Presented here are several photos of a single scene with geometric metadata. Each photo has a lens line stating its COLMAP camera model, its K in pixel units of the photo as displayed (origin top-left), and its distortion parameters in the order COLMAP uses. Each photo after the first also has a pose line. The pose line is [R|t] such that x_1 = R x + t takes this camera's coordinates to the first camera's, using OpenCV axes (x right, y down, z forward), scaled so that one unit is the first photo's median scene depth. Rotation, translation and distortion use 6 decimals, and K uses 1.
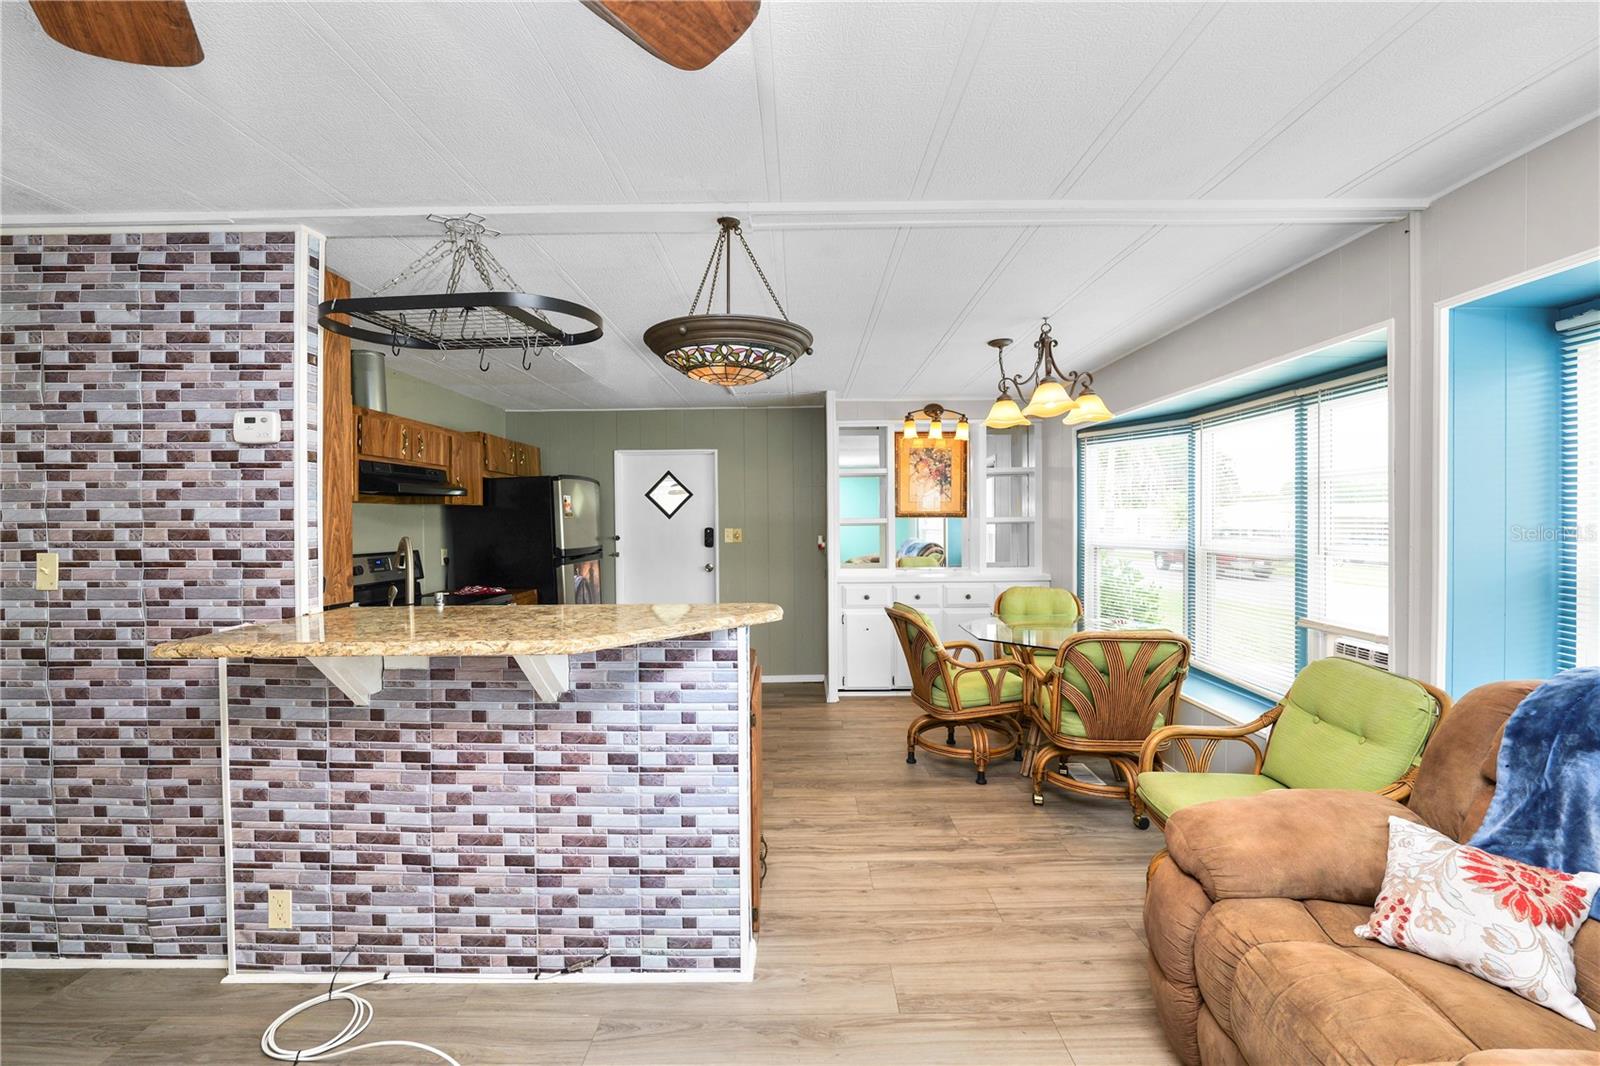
lens RADIAL K [[651.1, 0, 801.8], [0, 651.1, 529.6], [0, 0, 1]] dist [-0.014661, 0.001604]
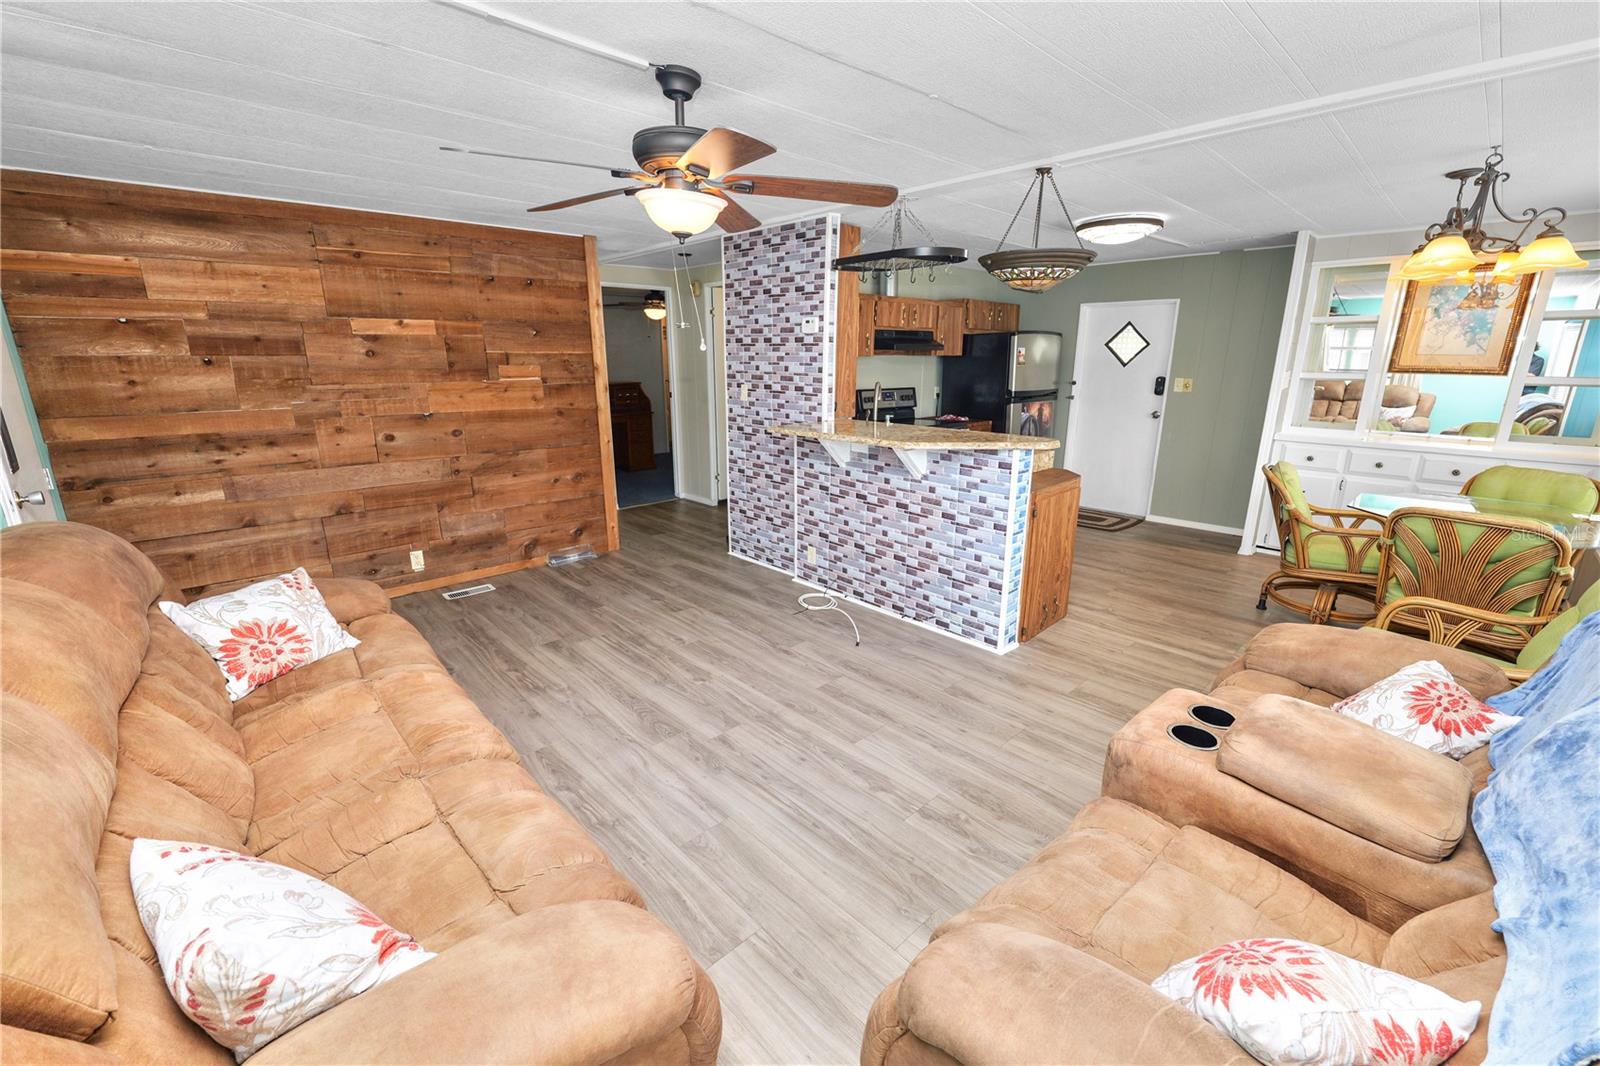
lens RADIAL K [[651.1, 0, 799.9], [0, 651.1, 533.2], [0, 0, 1]] dist [-0.014661, 0.001604]
pose [[0.684700, 0.201996, -0.700274, 0.684124], [-0.018052, 0.965231, 0.260774, -0.059484], [0.728602, -0.165910, 0.664540, -0.481037]]
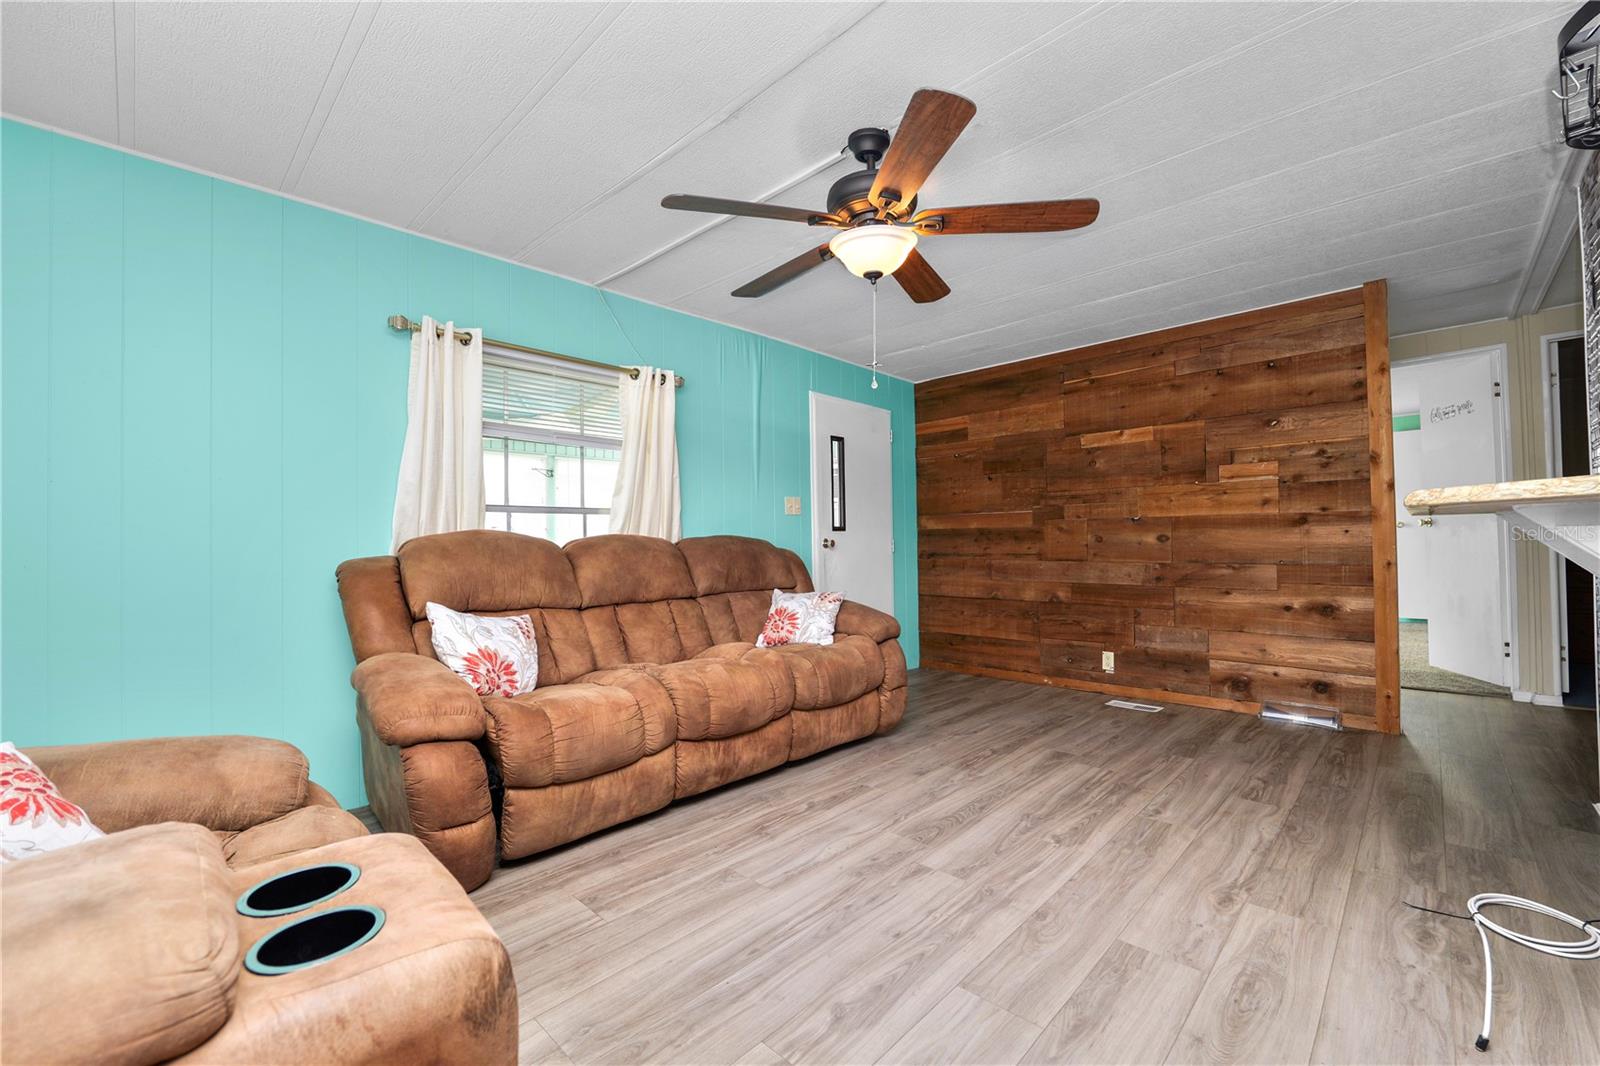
lens RADIAL K [[651.1, 0, 802.3], [0, 651.1, 530.5], [0, 0, 1]] dist [-0.014661, 0.001604]
pose [[-0.695689, 0.008555, -0.718292, 0.580768], [0.012377, 0.999923, -0.000078, 0.162965], [0.718236, -0.008945, -0.695742, 0.777666]]
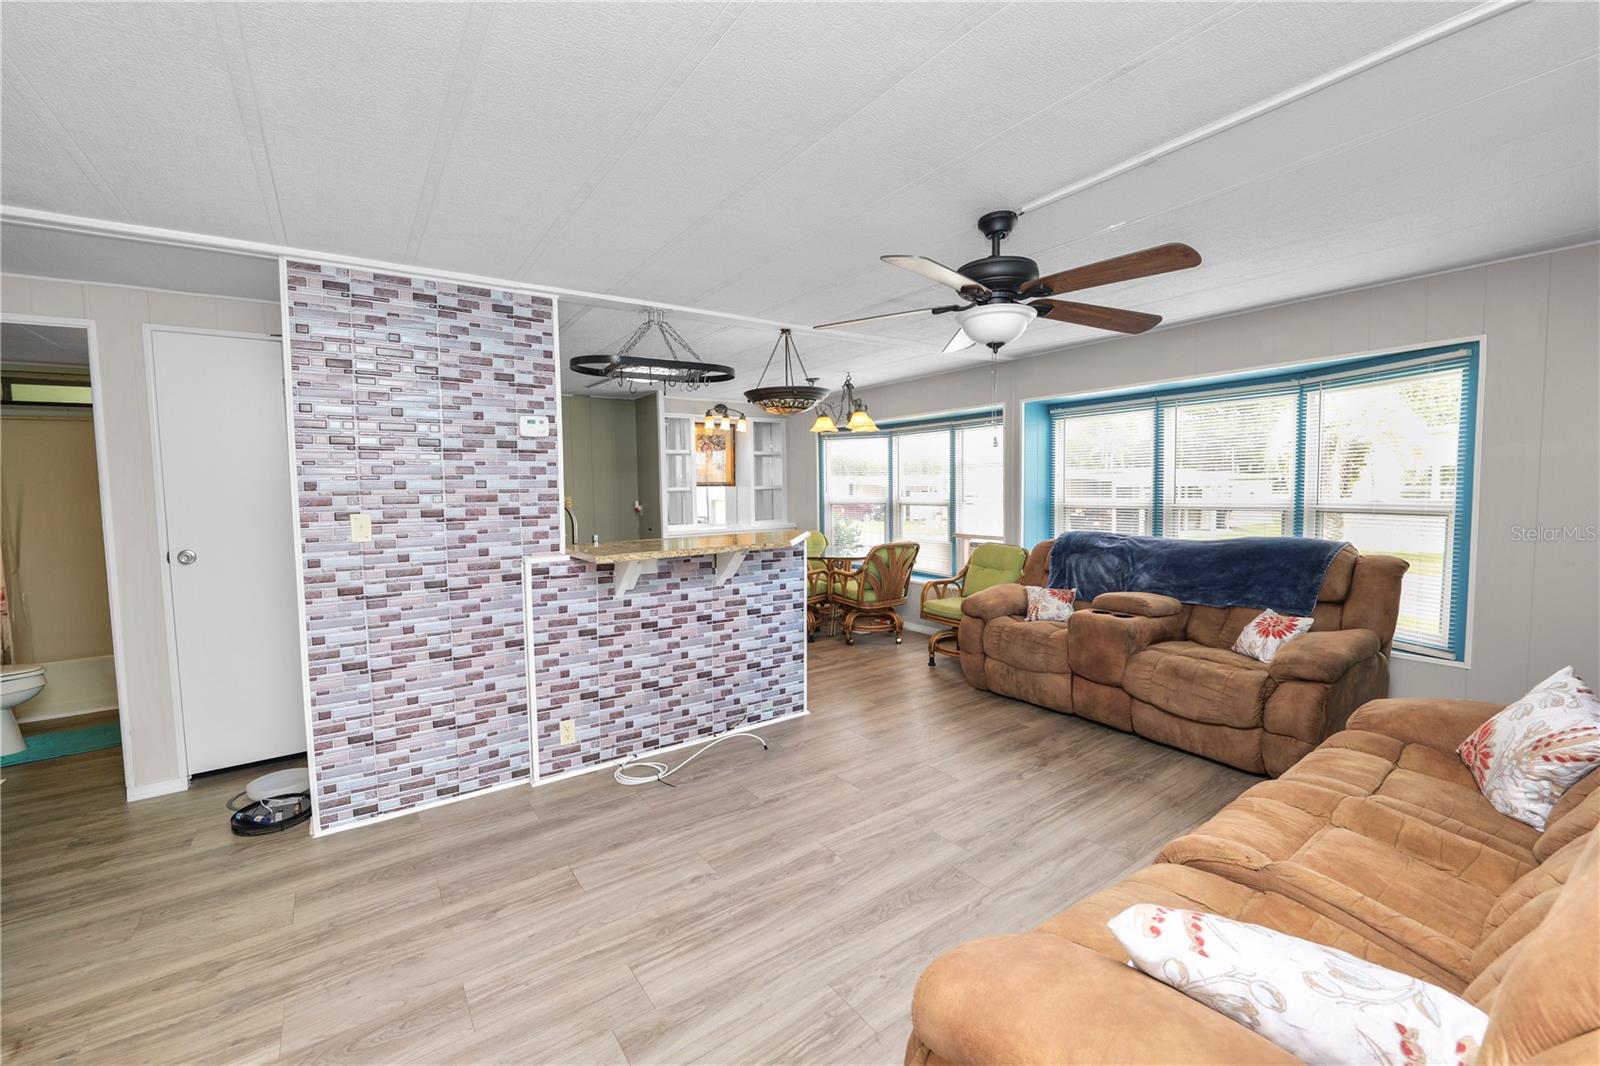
lens RADIAL K [[651.1, 0, 797.3], [0, 651.1, 530.2], [0, 0, 1]] dist [-0.014661, 0.001604]
pose [[0.819223, -0.044376, 0.571756, -1.211586], [0.018424, 0.998524, 0.051101, 0.018409], [-0.573179, -0.031329, 0.818831, -0.611135]]
